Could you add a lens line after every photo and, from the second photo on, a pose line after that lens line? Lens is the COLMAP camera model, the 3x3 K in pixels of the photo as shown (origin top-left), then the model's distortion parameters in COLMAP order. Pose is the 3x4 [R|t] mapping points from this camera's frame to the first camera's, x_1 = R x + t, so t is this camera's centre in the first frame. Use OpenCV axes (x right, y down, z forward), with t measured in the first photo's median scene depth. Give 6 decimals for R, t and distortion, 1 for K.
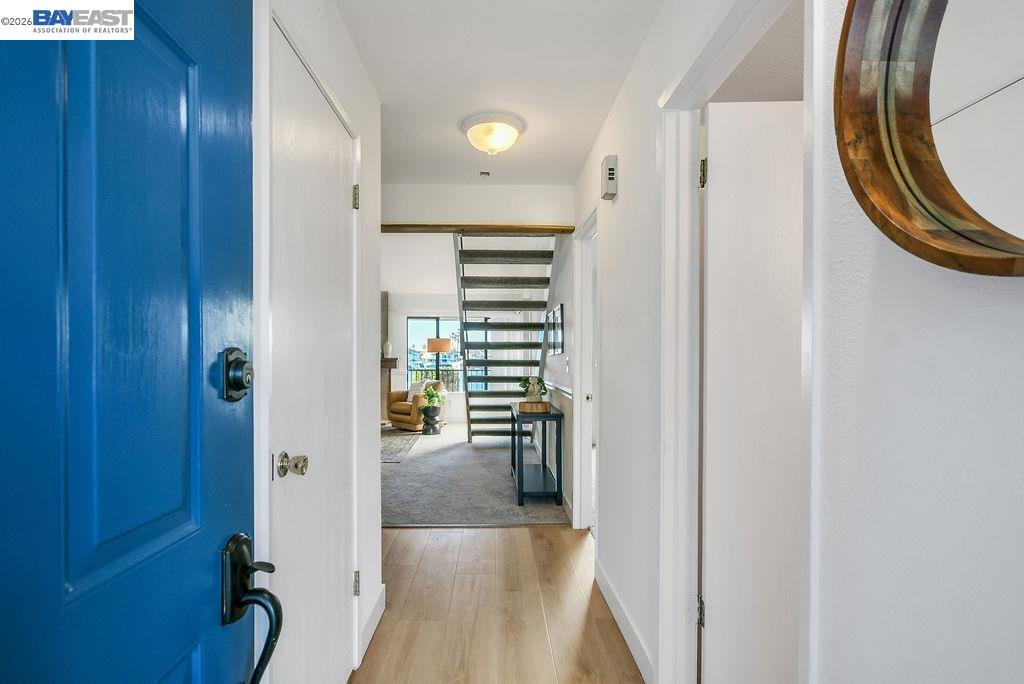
lens RADIAL K [[488.1, 0, 510.1], [0, 488.1, 349.1], [0, 0, 1]] dist [-0.003030, 0.000918]
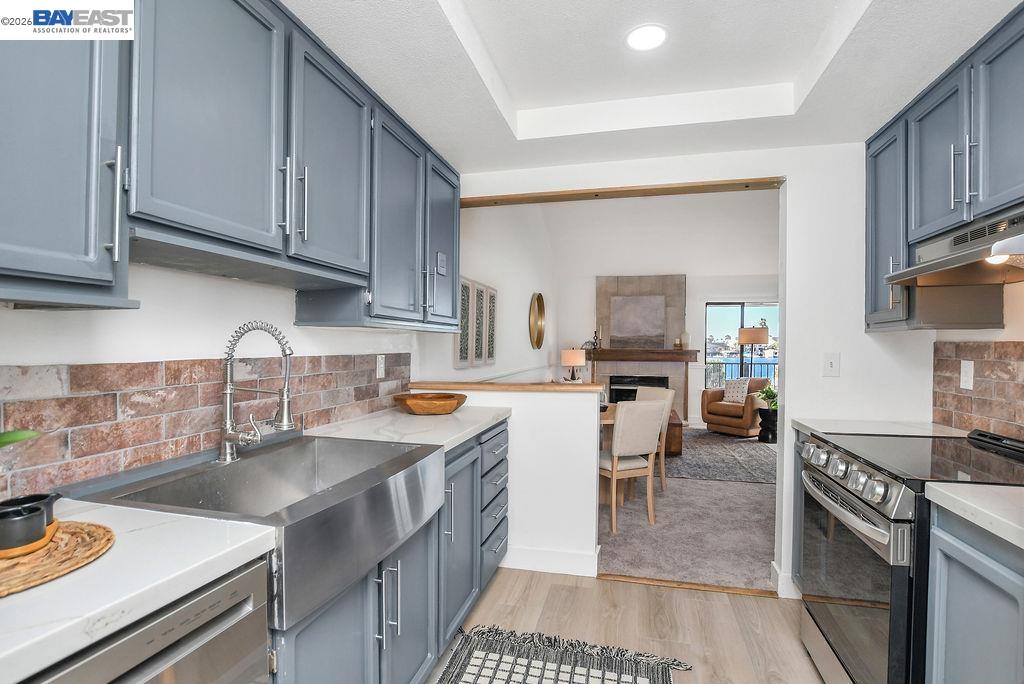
lens RADIAL K [[488.1, 0, 510.1], [0, 488.1, 349.1], [0, 0, 1]] dist [-0.003030, 0.000918]
pose [[0.958852, 0.014972, -0.283512, -0.339543], [-0.007931, 0.999631, 0.025968, -0.004537], [0.283796, -0.022651, 0.958617, 0.066172]]
